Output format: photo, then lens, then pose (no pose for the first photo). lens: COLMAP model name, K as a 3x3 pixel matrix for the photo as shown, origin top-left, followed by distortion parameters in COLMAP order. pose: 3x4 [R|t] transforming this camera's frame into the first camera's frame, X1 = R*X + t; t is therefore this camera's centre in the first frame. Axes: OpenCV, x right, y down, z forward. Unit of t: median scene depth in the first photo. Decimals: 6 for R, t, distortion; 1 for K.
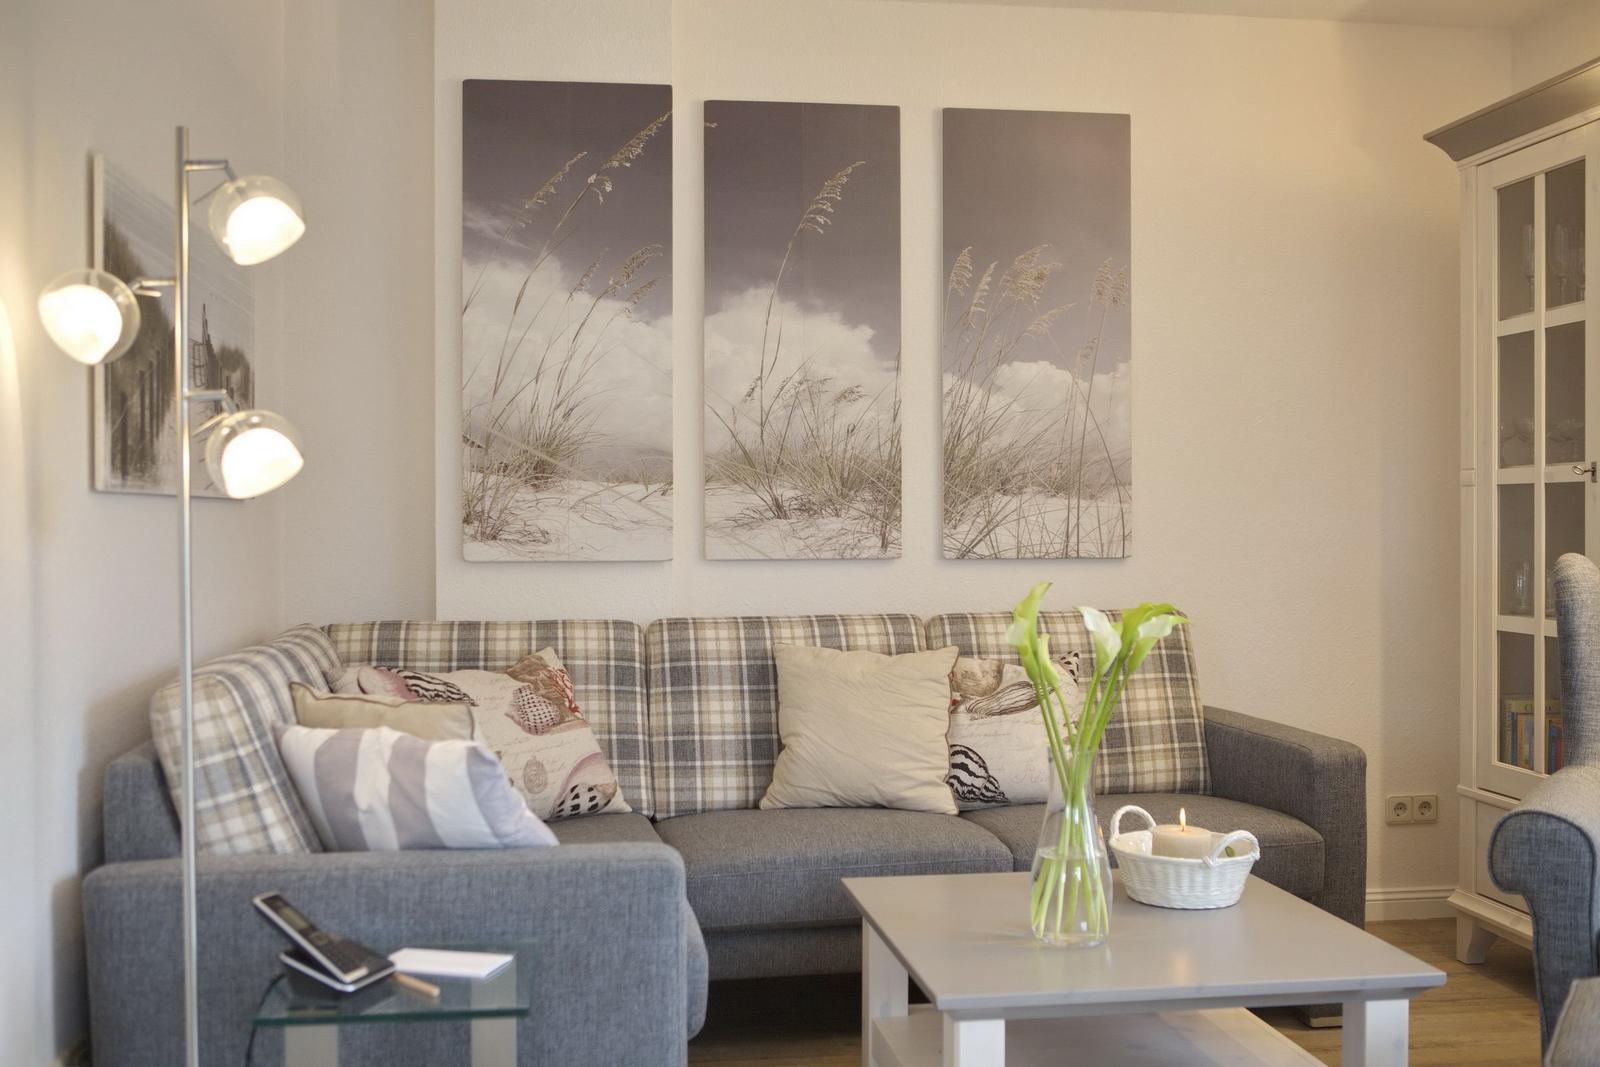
lens RADIAL K [[1598.7, 0, 800.0], [0, 1598.7, 533.5], [0, 0, 1]] dist [-0.094367, 0.122995]
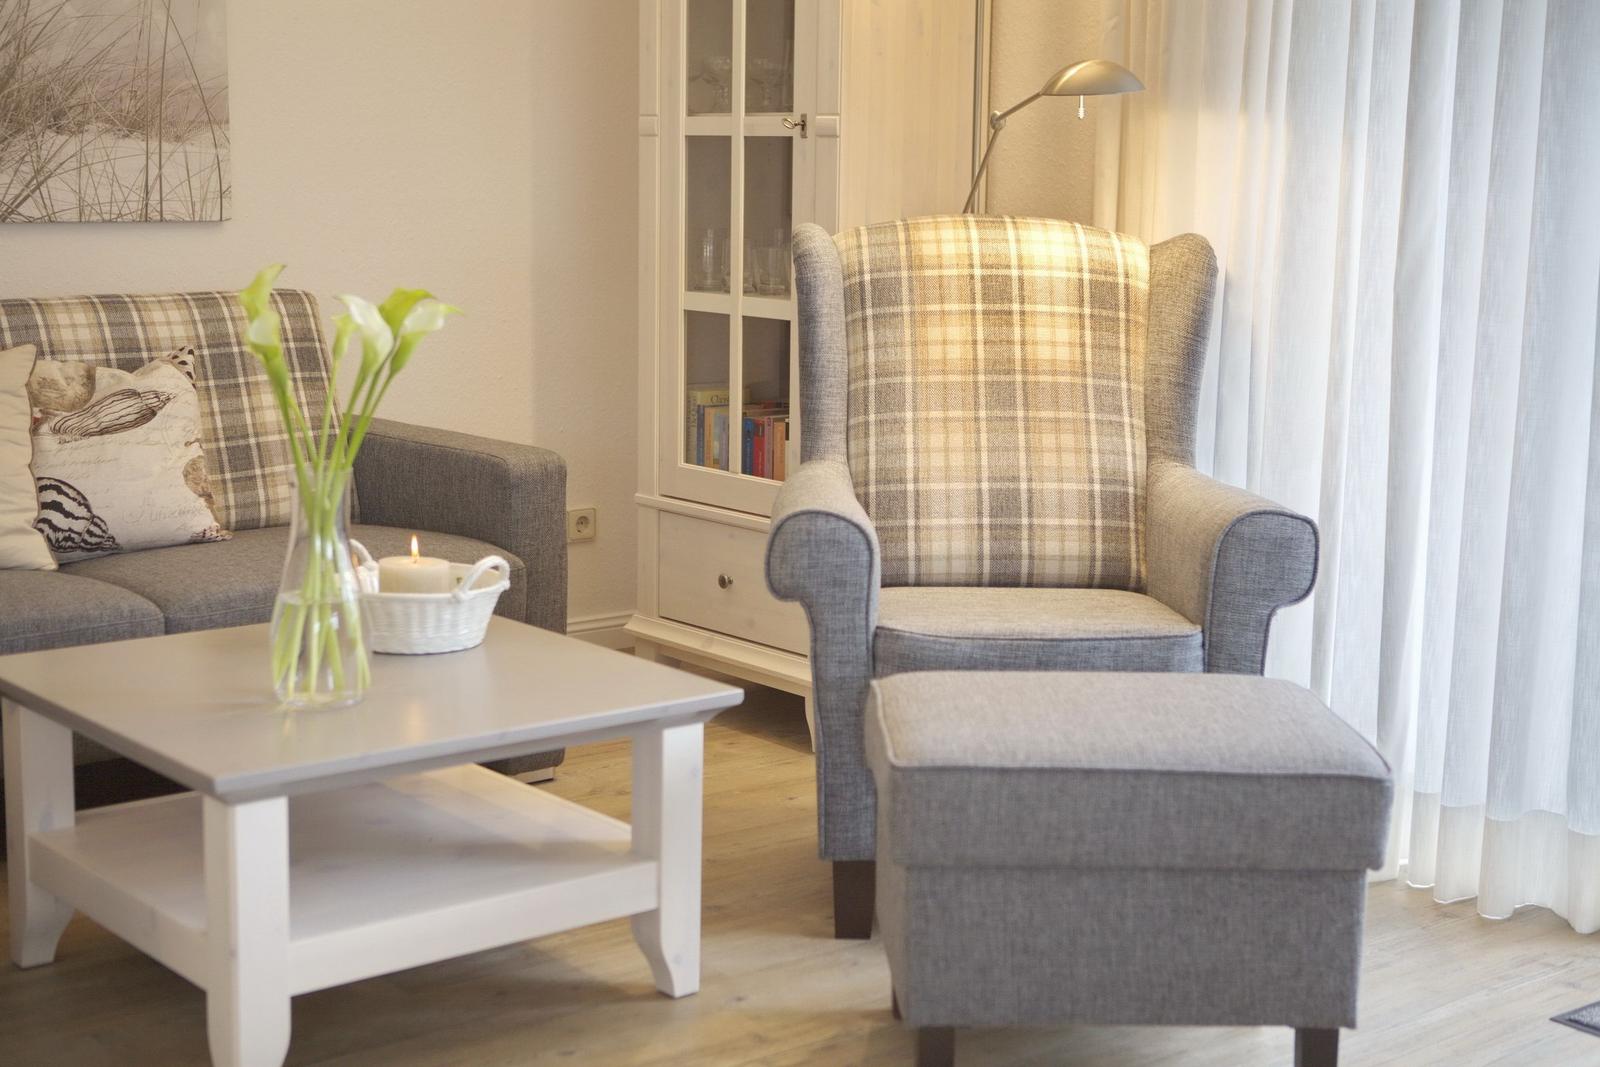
lens RADIAL K [[2223.9, 0, 800.0], [0, 2223.9, 533.5], [0, 0, 1]] dist [0.002595, 0.049291]
pose [[0.852736, -0.071974, 0.517360, -0.135537], [-0.012804, 0.987284, 0.158453, -0.010467], [-0.522186, -0.141743, 0.840970, -0.059035]]
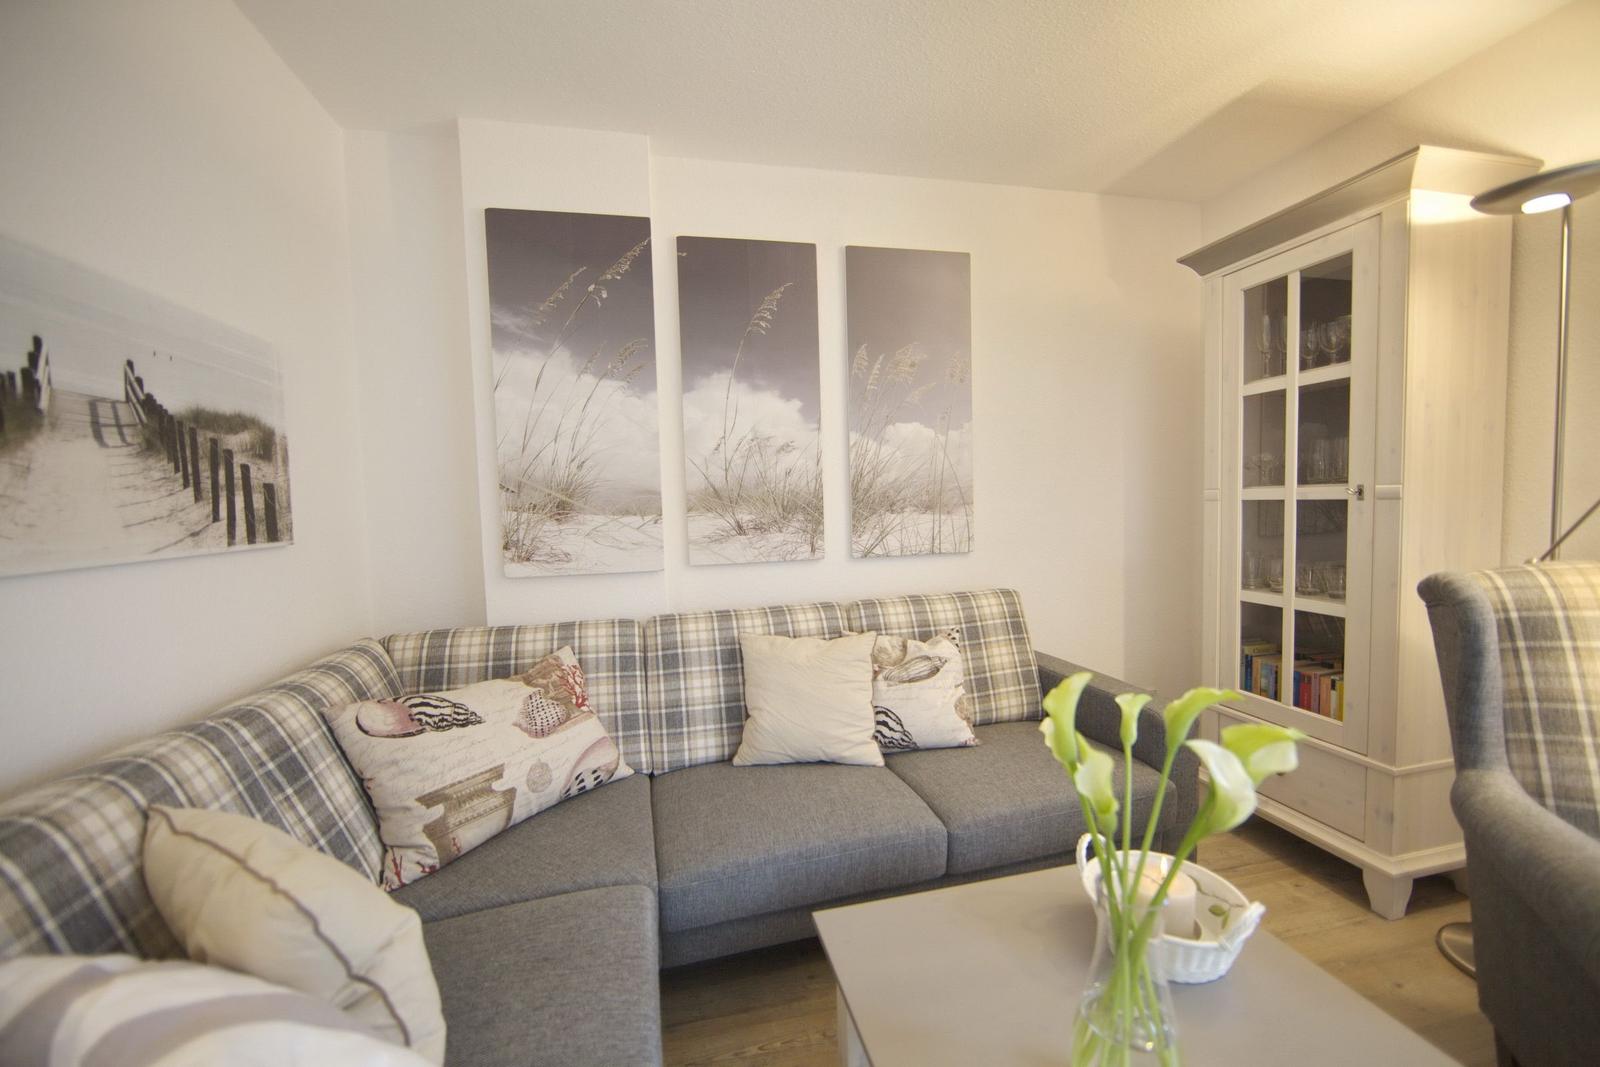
lens RADIAL K [[643.9, 0, 802.6], [0, 643.9, 540.4], [0, 0, 1]] dist [-0.009625, 0.000371]
pose [[0.996064, -0.032047, 0.082640, -0.005853], [0.027961, 0.998351, 0.050130, -0.035211], [-0.084110, -0.047622, 0.995318, 0.456920]]
